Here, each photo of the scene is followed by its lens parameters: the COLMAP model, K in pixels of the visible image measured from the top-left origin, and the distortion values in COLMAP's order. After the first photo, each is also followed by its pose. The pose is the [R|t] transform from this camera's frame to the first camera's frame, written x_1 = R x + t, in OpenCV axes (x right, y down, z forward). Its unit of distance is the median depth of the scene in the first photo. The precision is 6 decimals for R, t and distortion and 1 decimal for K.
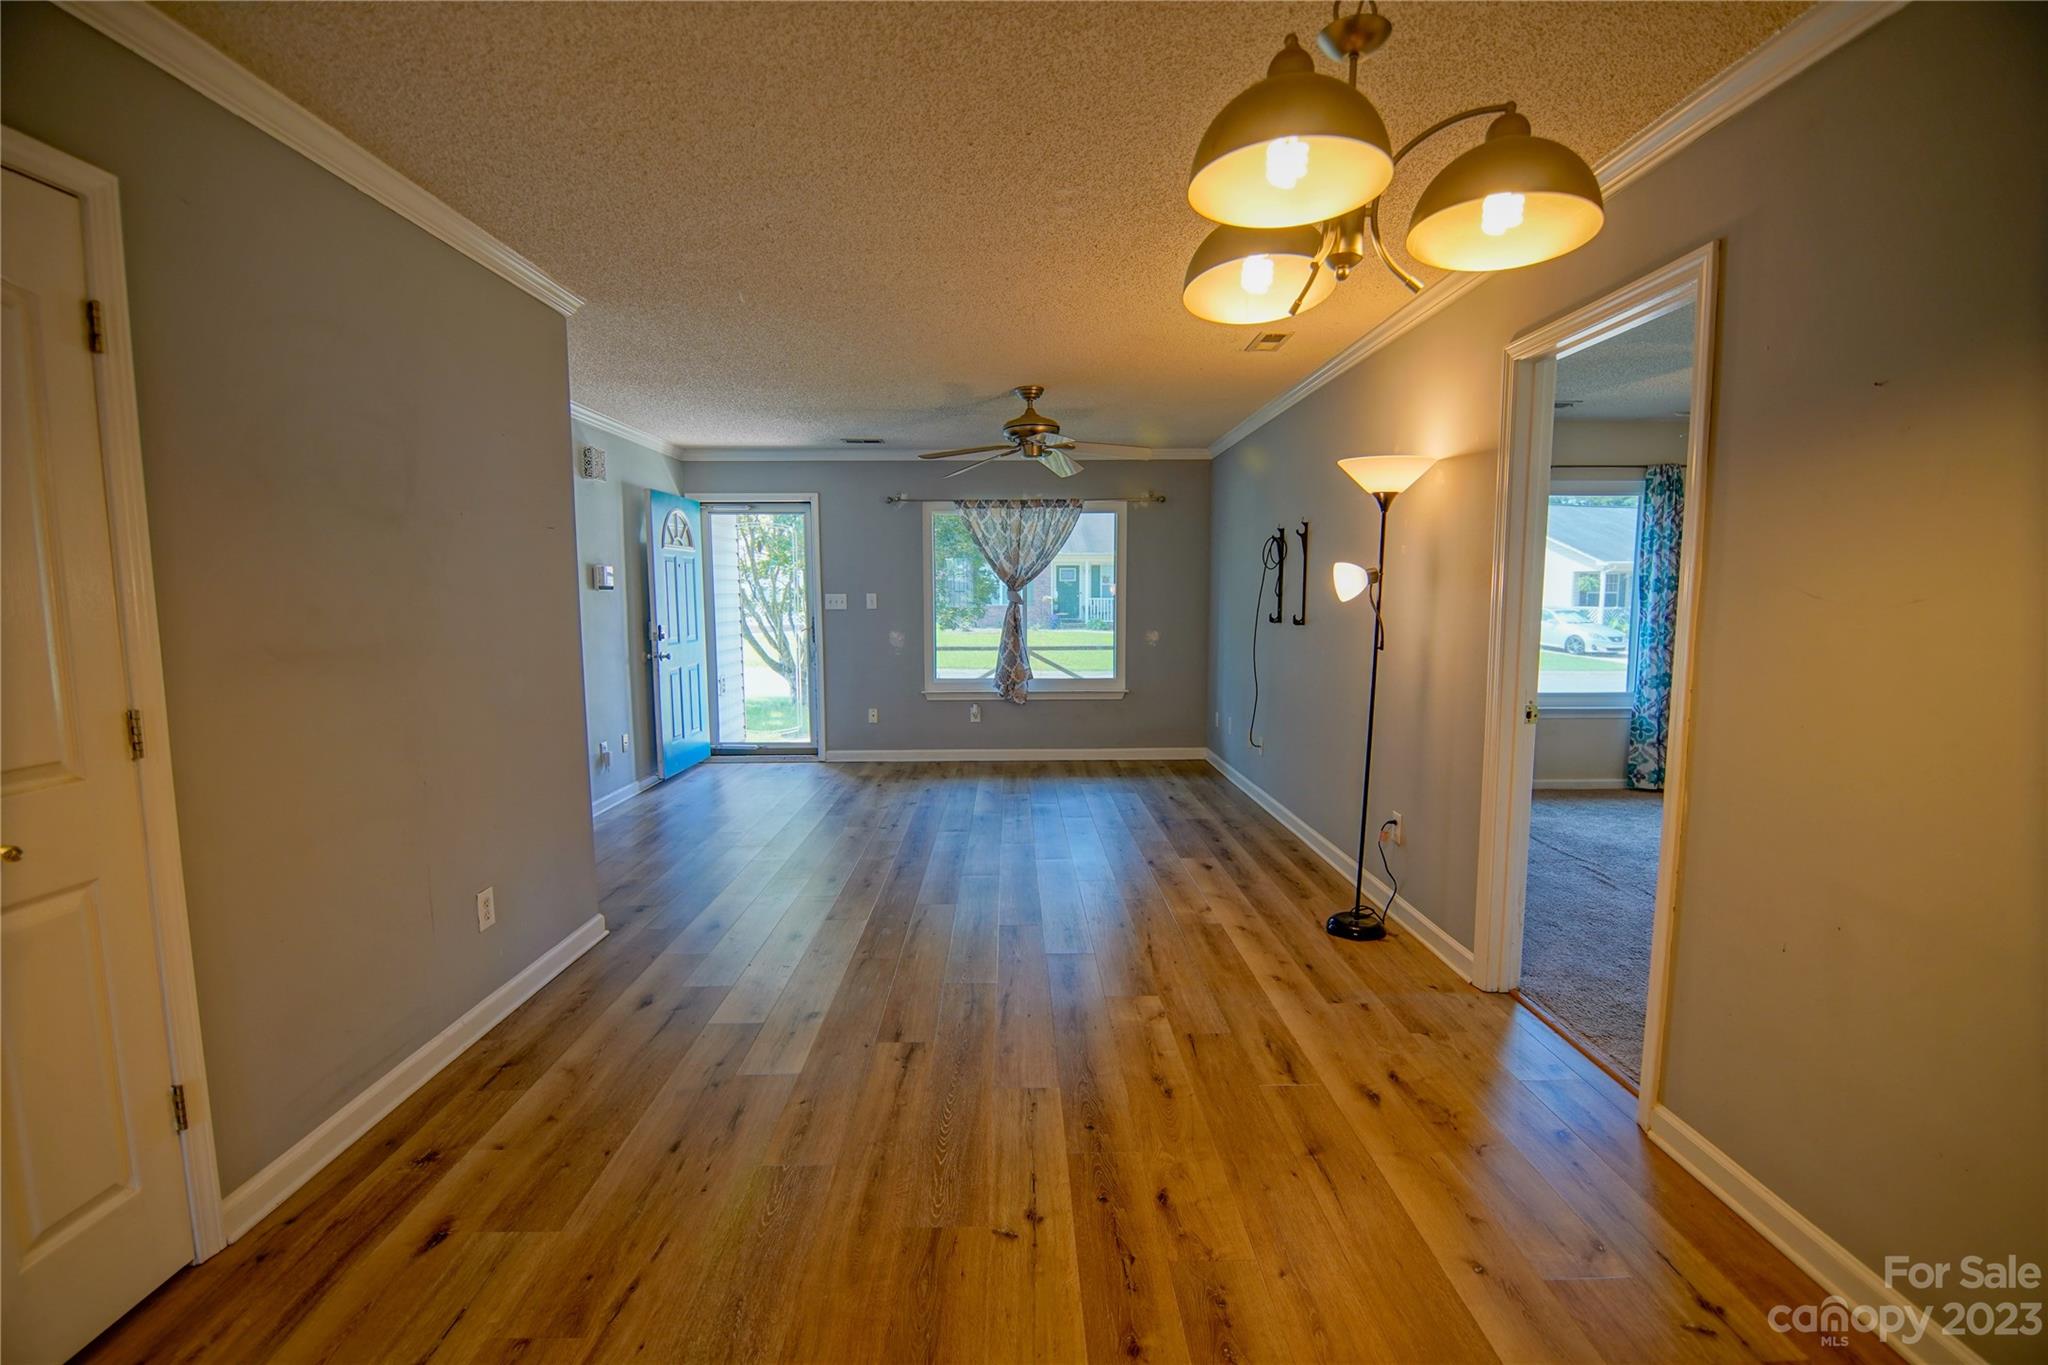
lens RADIAL K [[909.6, 0, 1023.2], [0, 909.6, 690.0], [0, 0, 1]] dist [0.001739, -0.016100]
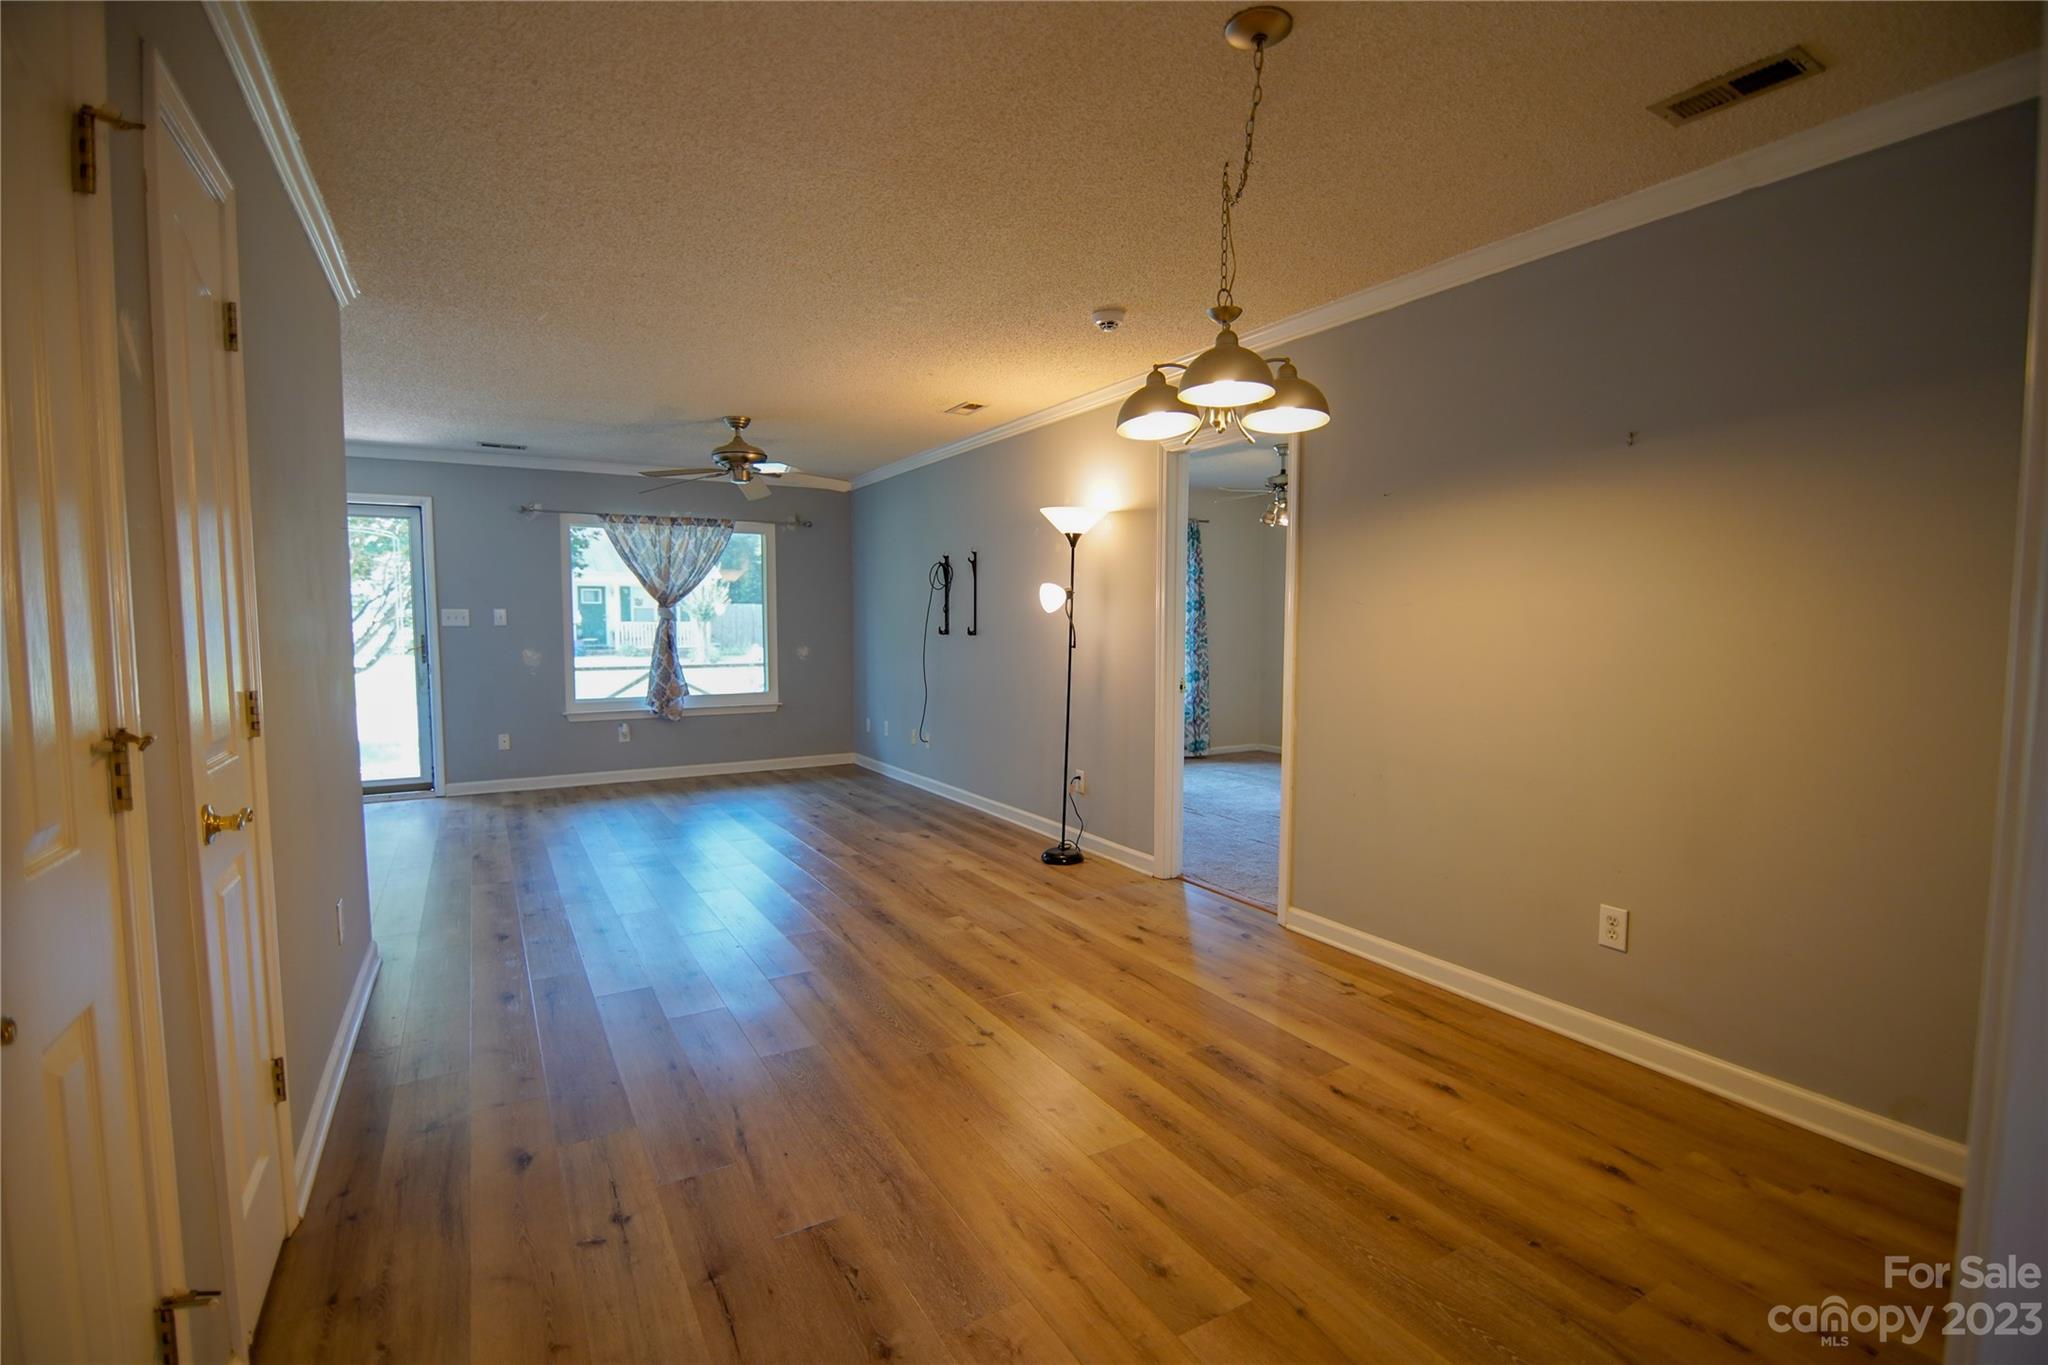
lens RADIAL K [[938.8, 0, 1033.0], [0, 938.8, 692.7], [0, 0, 1]] dist [0.001316, -0.019582]
pose [[0.868209, -0.034162, 0.495021, -0.327597], [0.048129, 0.998721, -0.015490, 0.038015], [-0.493859, 0.037273, 0.868743, -0.172246]]
